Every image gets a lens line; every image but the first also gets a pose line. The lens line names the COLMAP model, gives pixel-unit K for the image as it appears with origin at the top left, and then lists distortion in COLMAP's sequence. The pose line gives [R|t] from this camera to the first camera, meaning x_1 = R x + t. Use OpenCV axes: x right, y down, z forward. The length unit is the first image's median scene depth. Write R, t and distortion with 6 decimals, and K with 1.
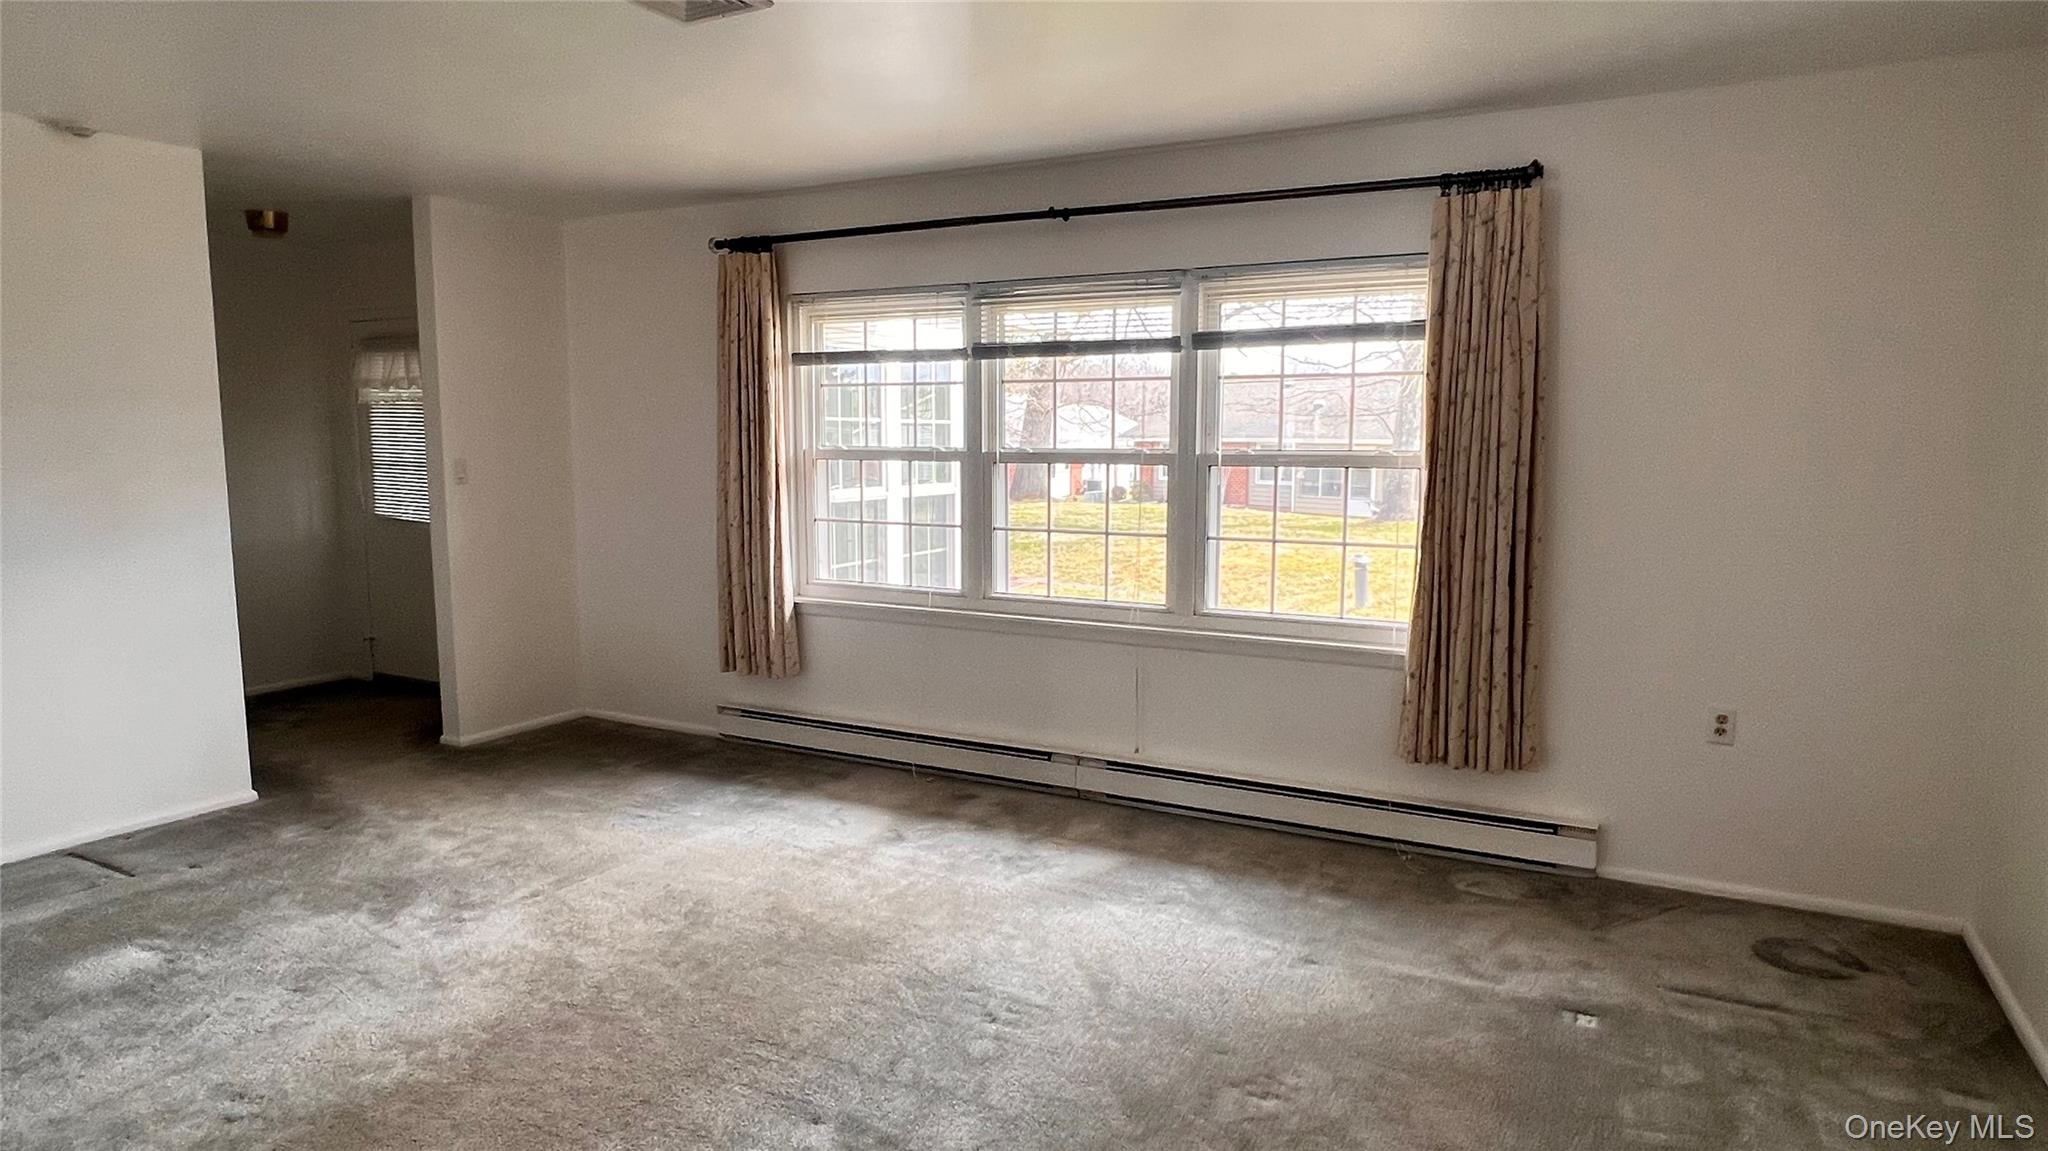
lens RADIAL K [[1171.8, 0, 1026.2], [0, 1171.8, 576.7], [0, 0, 1]] dist [-0.016864, 0.000750]
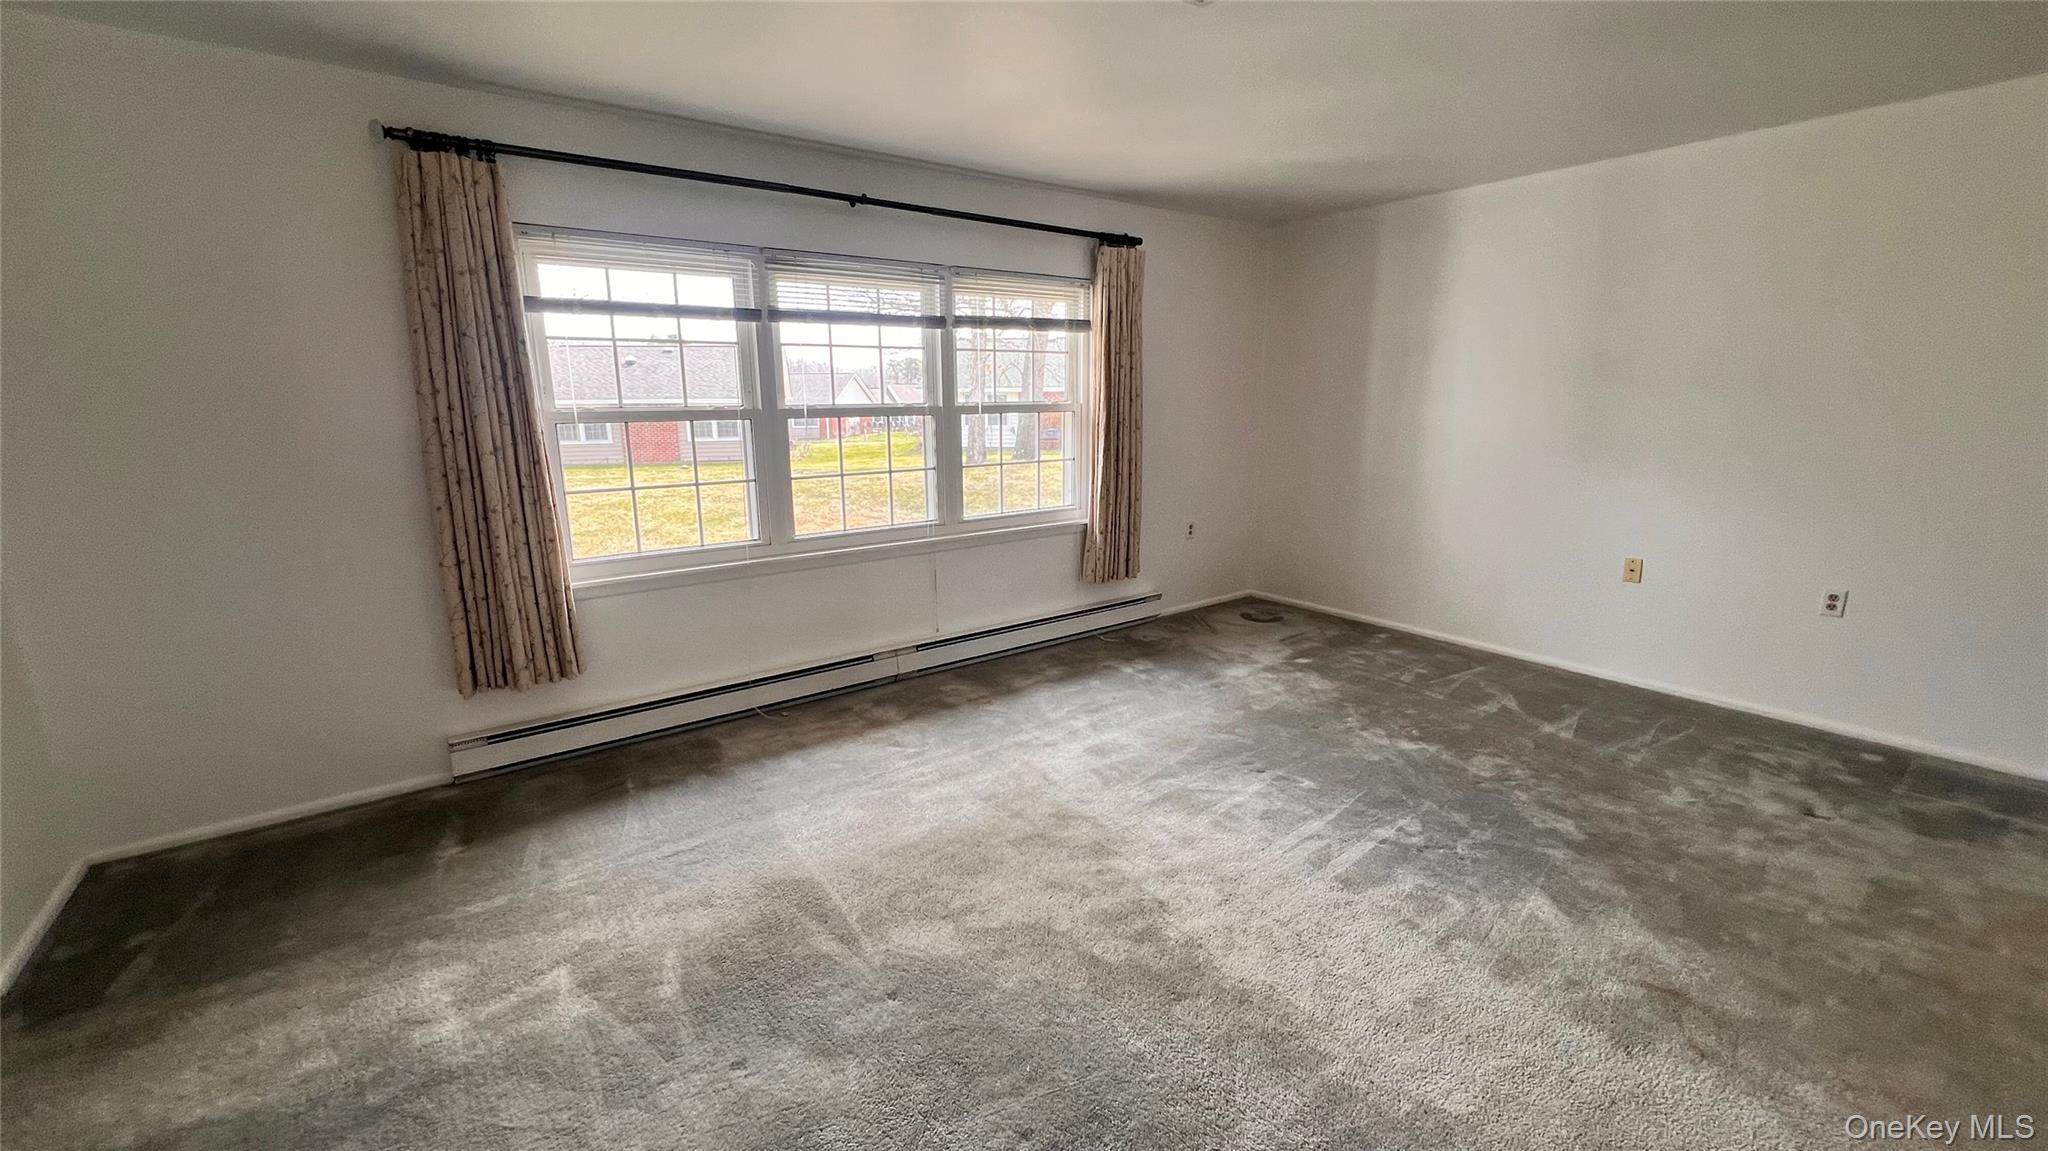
lens RADIAL K [[819.5, 0, 1031.9], [0, 819.5, 567.2], [0, 0, 1]] dist [-0.000392, 0.000059]
pose [[0.431310, -0.194022, 0.881094, -0.663174], [0.115136, 0.980454, 0.159540, -0.059197], [-0.894827, 0.032635, 0.445218, 0.474560]]
